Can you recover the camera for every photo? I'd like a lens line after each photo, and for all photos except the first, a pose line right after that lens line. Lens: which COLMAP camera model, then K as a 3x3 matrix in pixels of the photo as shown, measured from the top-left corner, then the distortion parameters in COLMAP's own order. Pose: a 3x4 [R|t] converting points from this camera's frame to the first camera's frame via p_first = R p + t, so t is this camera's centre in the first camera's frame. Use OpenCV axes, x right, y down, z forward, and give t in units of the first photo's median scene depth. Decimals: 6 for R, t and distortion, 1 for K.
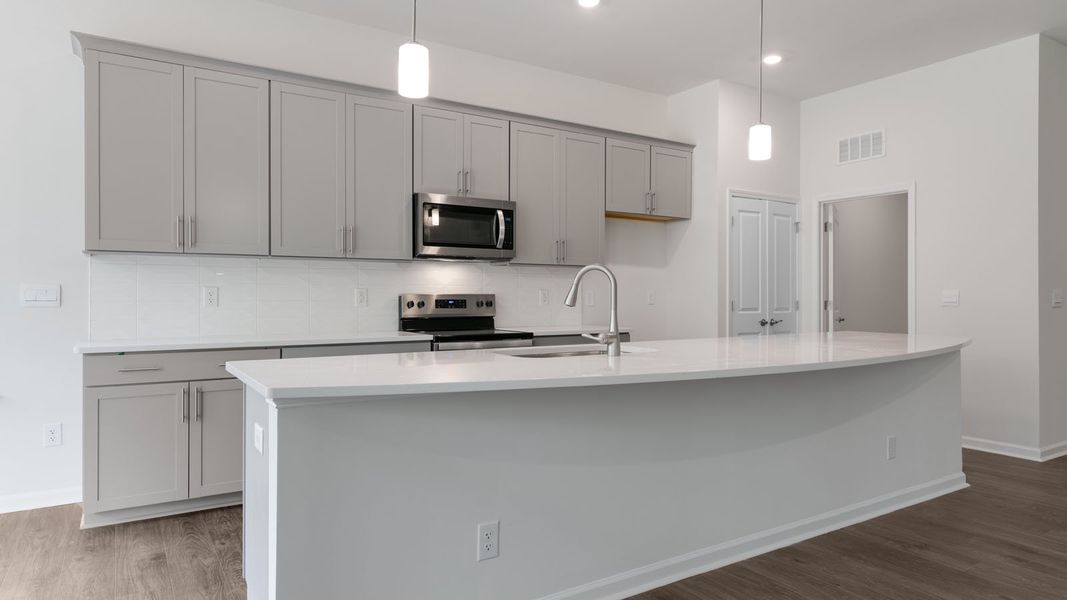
lens RADIAL K [[652.9, 0, 533.4], [0, 652.9, 293.3], [0, 0, 1]] dist [0.005499, 0.000769]
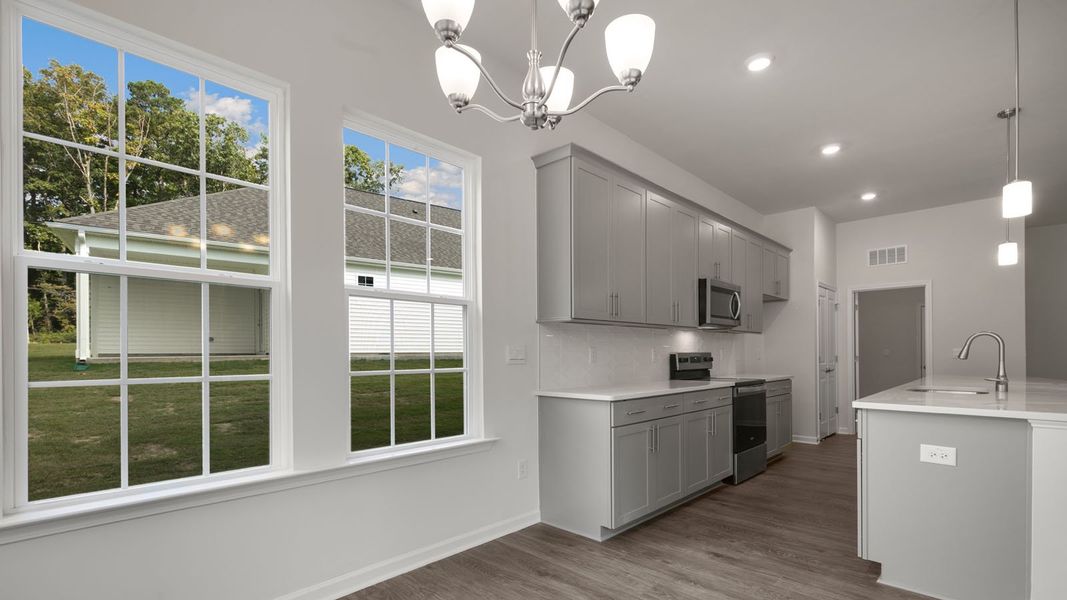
lens RADIAL K [[484.8, 0, 532.7], [0, 484.8, 357.8], [0, 0, 1]] dist [-0.005906, -0.000319]
pose [[0.974536, -0.008467, 0.224072, -0.685663], [0.005923, 0.999910, 0.012022, -0.002612], [-0.224154, -0.010389, 0.974498, 0.086810]]
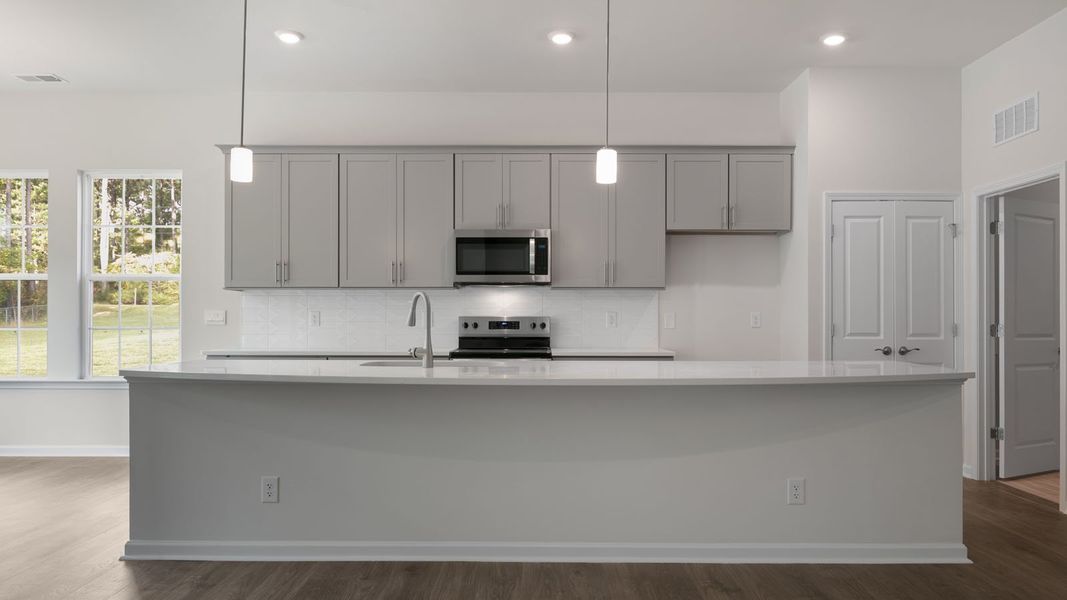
lens RADIAL K [[719.7, 0, 530.1], [0, 719.7, 310.0], [0, 0, 1]] dist [-0.001579, 0.001282]
pose [[0.835930, -0.007026, -0.548791, 0.580864], [0.001668, 0.999946, -0.010262, 0.002966], [0.548834, 0.007664, 0.835896, 0.001703]]
